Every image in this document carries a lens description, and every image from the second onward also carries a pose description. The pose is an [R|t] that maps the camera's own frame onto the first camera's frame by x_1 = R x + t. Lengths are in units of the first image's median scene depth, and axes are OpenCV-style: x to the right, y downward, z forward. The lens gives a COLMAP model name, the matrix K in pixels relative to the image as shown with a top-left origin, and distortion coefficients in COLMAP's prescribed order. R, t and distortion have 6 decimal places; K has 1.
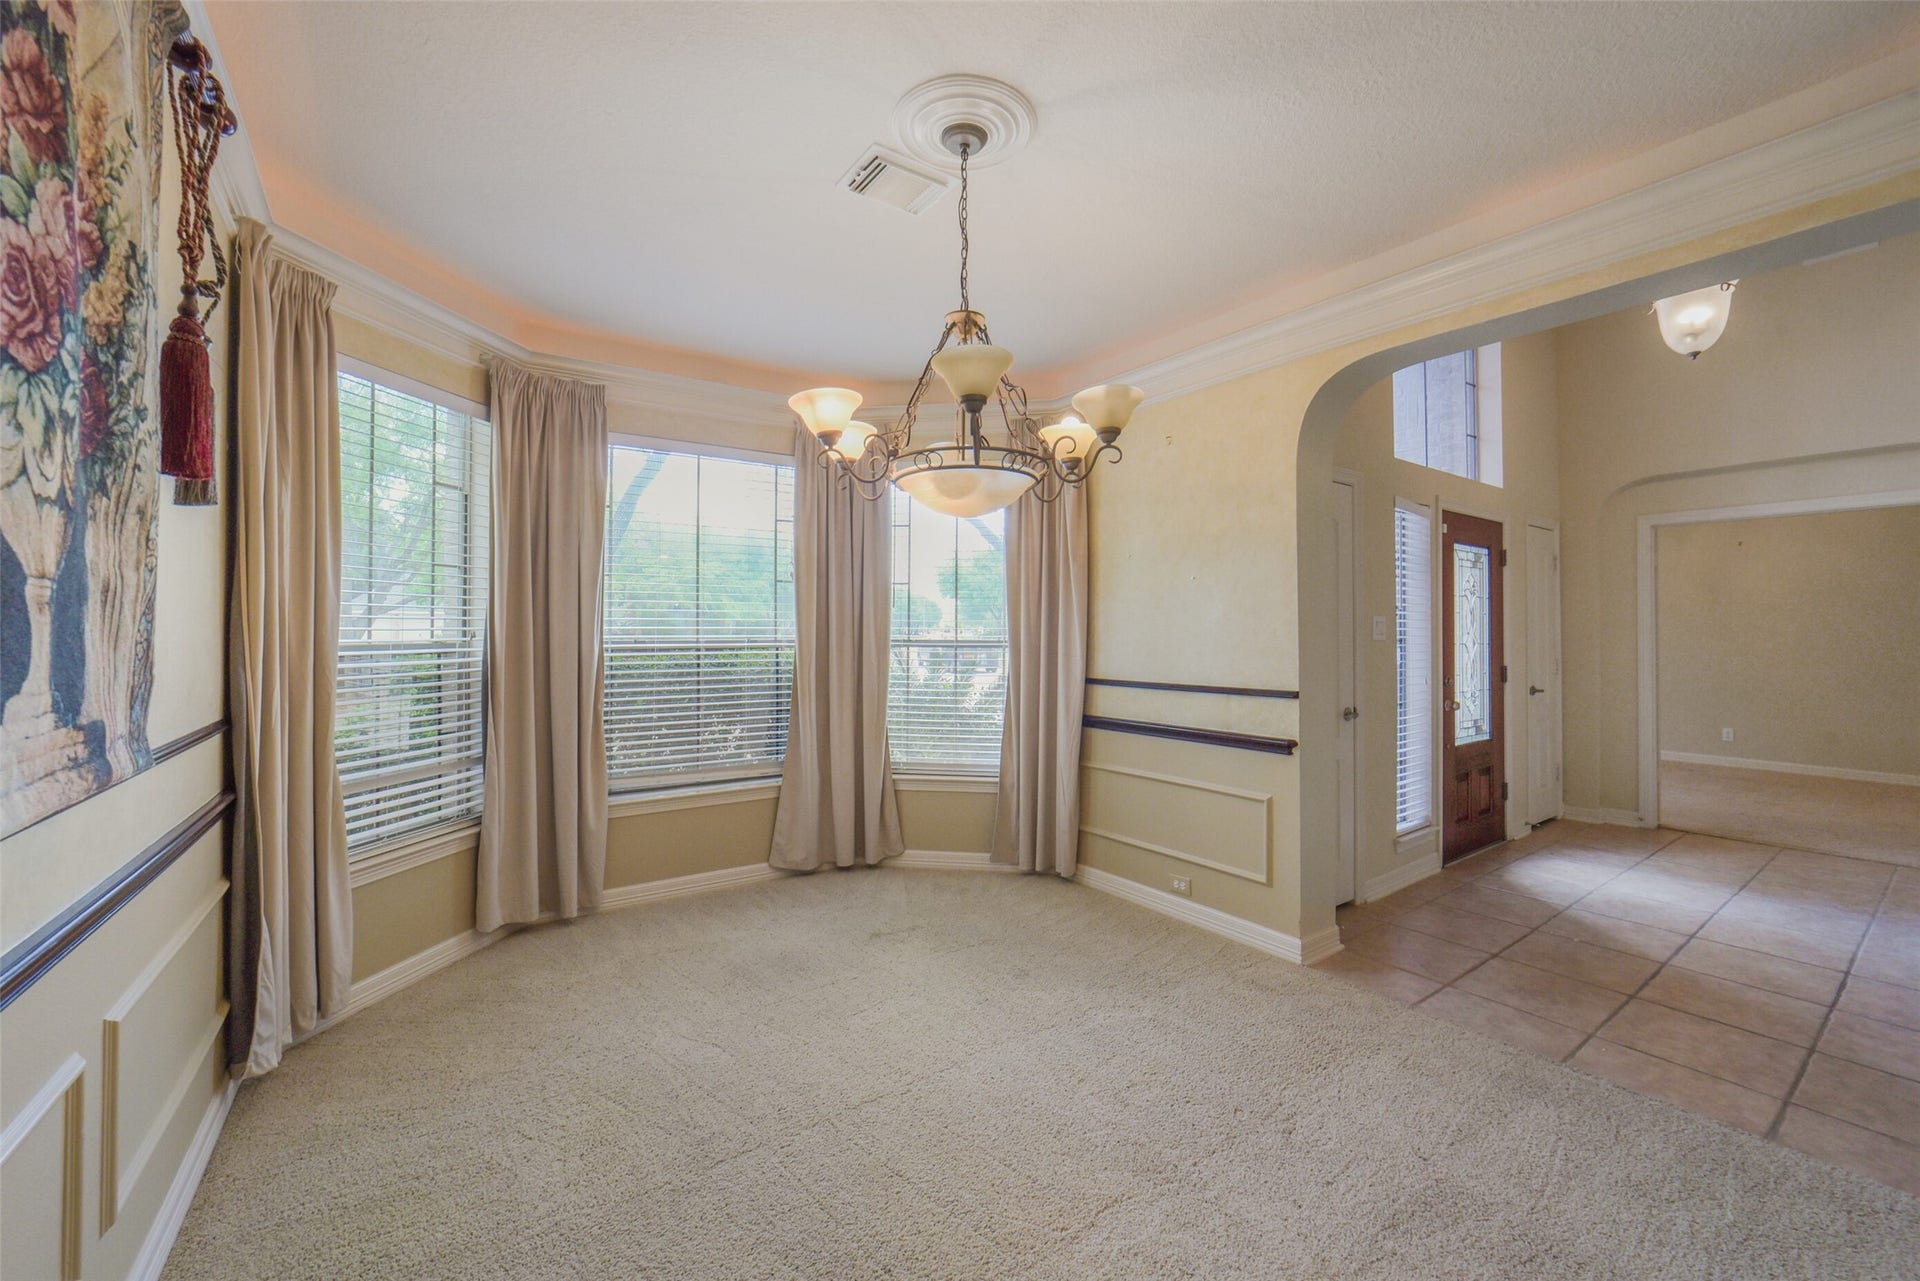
lens RADIAL K [[769.8, 0, 964.1], [0, 769.8, 638.6], [0, 0, 1]] dist [-0.033639, 0.006580]
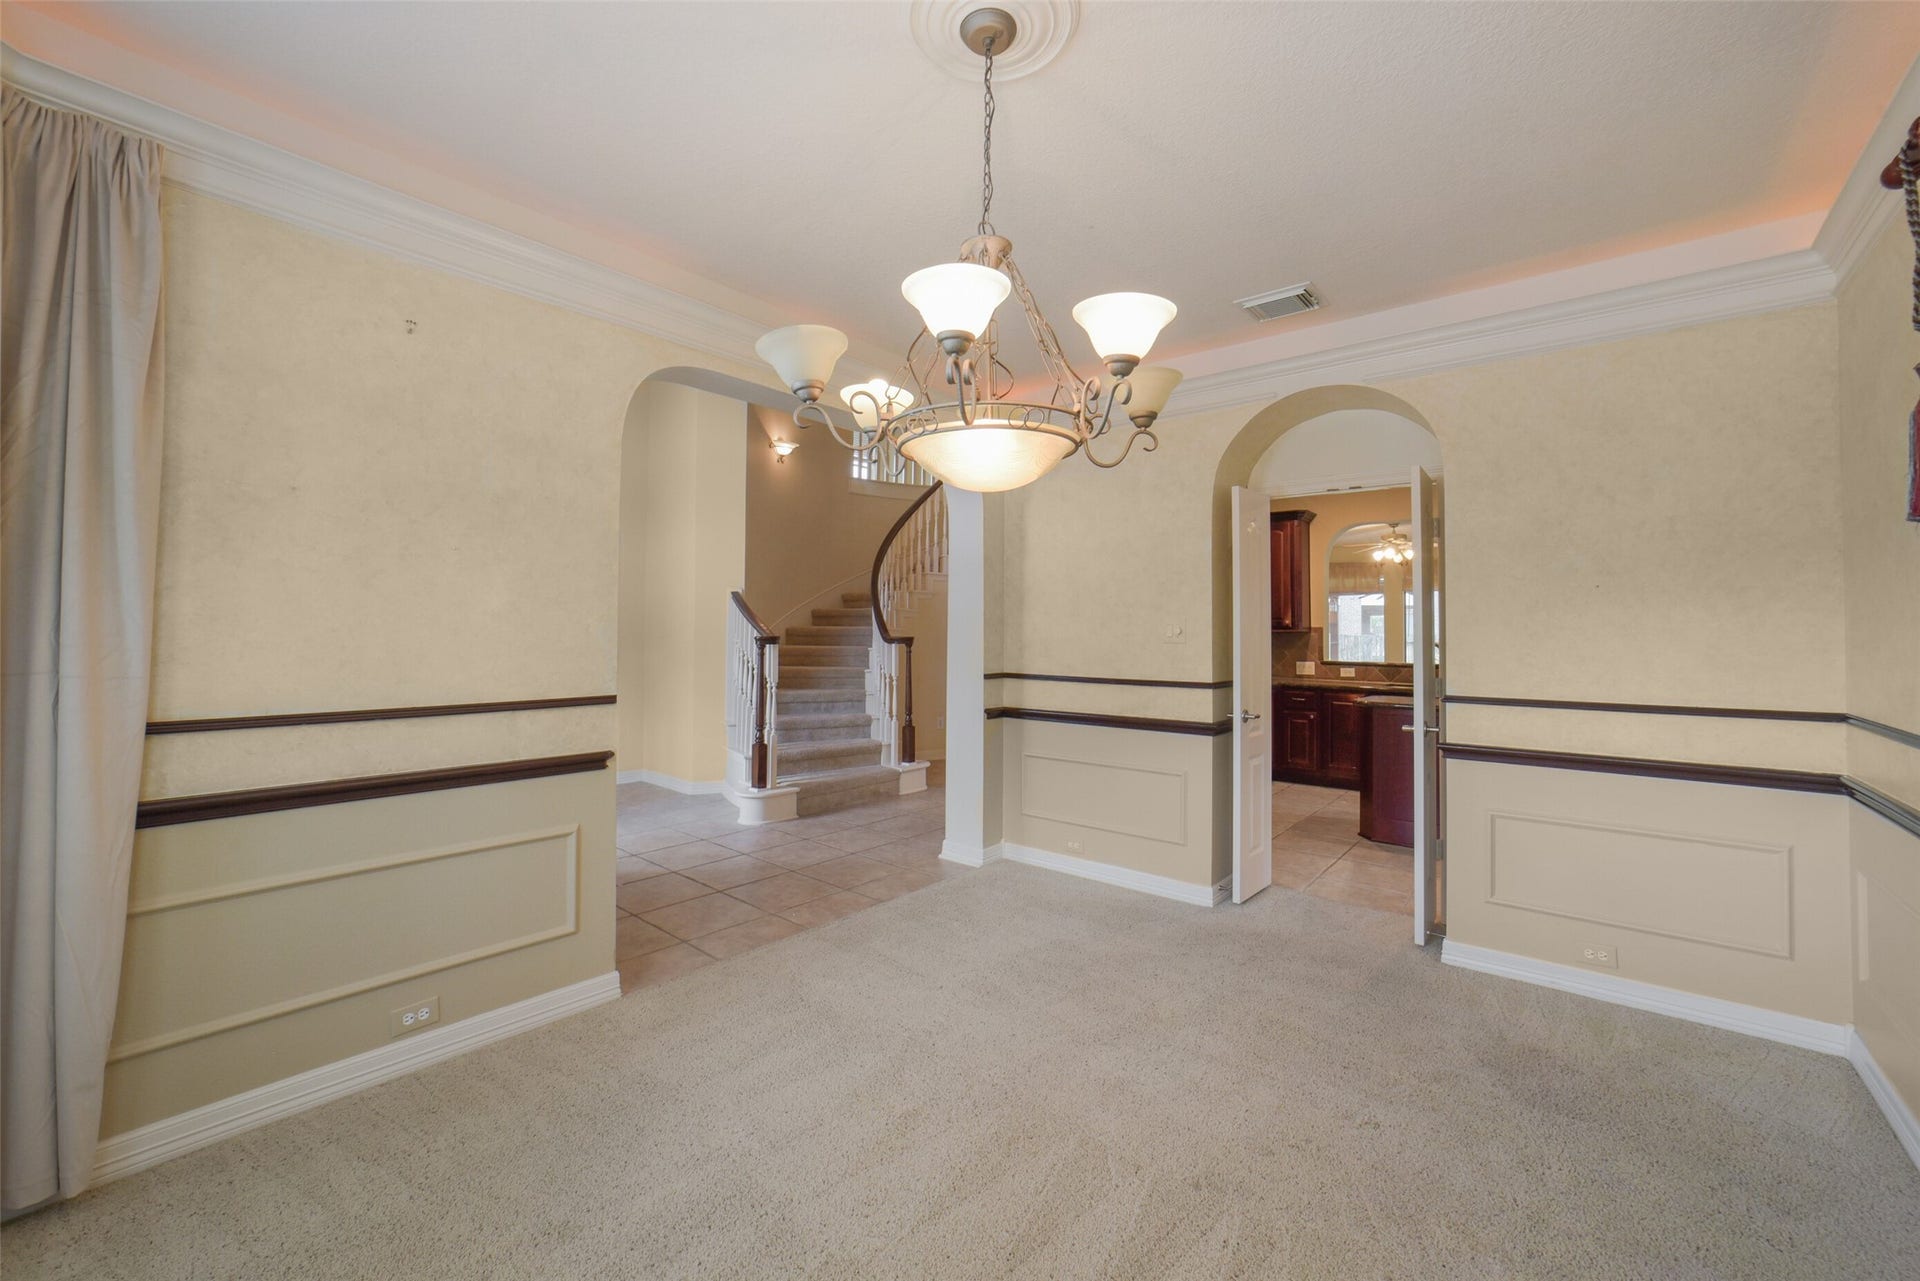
lens RADIAL K [[769.8, 0, 964.1], [0, 769.8, 638.6], [0, 0, 1]] dist [-0.033639, 0.006580]
pose [[-0.271174, -0.012755, 0.962446, -0.526205], [-0.003966, 0.999919, 0.012135, -0.008506], [-0.962522, -0.000526, -0.271203, 0.848899]]
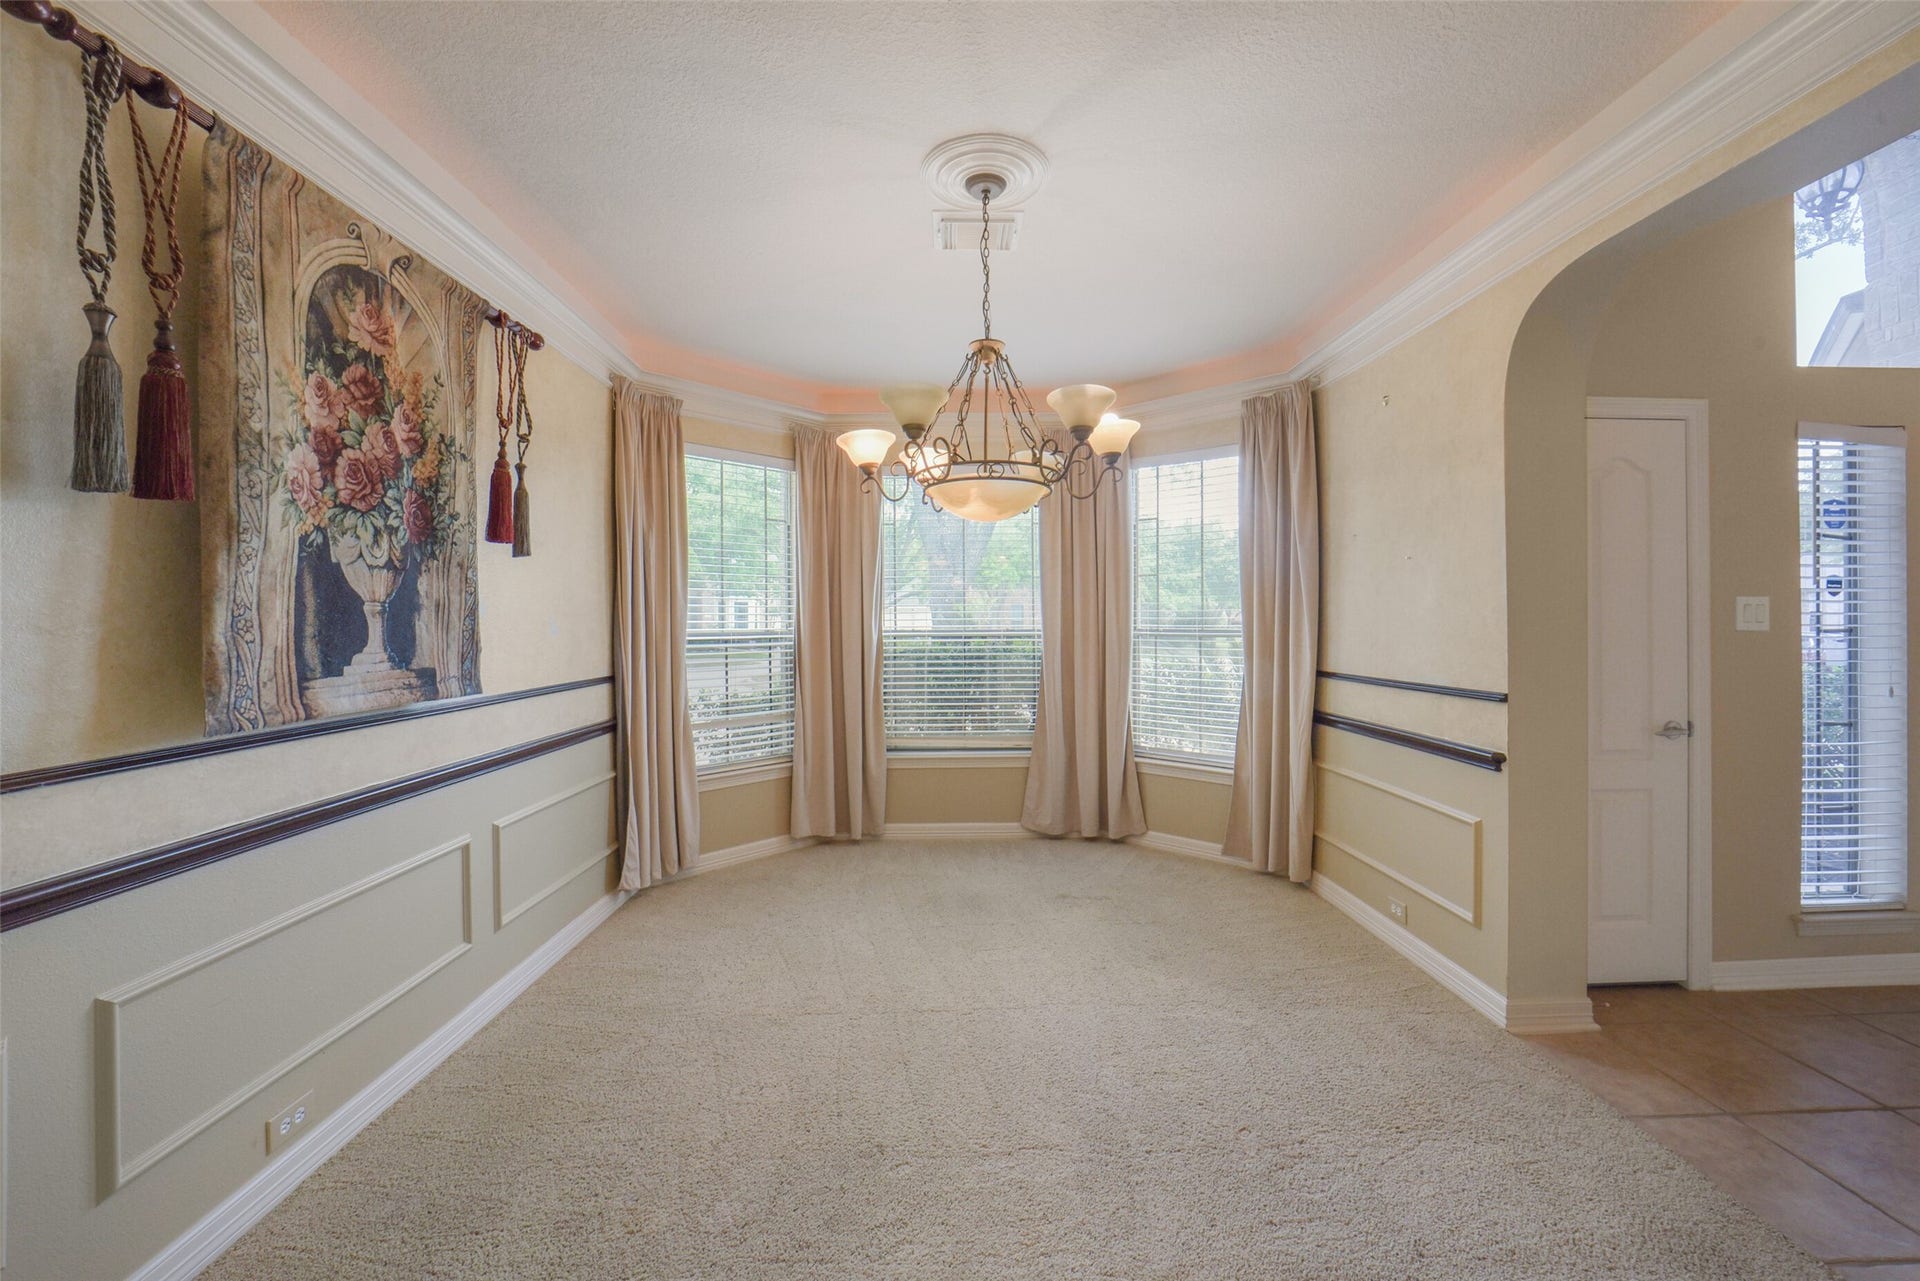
lens RADIAL K [[740.8, 0, 960.0], [0, 740.8, 640.5], [0, 0, 1]] dist [-0.044857, 0.010335]
pose [[0.829668, 0.009288, -0.558180, 0.383212], [0.000358, 0.999853, 0.017170, -0.000245], [0.558257, -0.014445, 0.829542, 0.044402]]
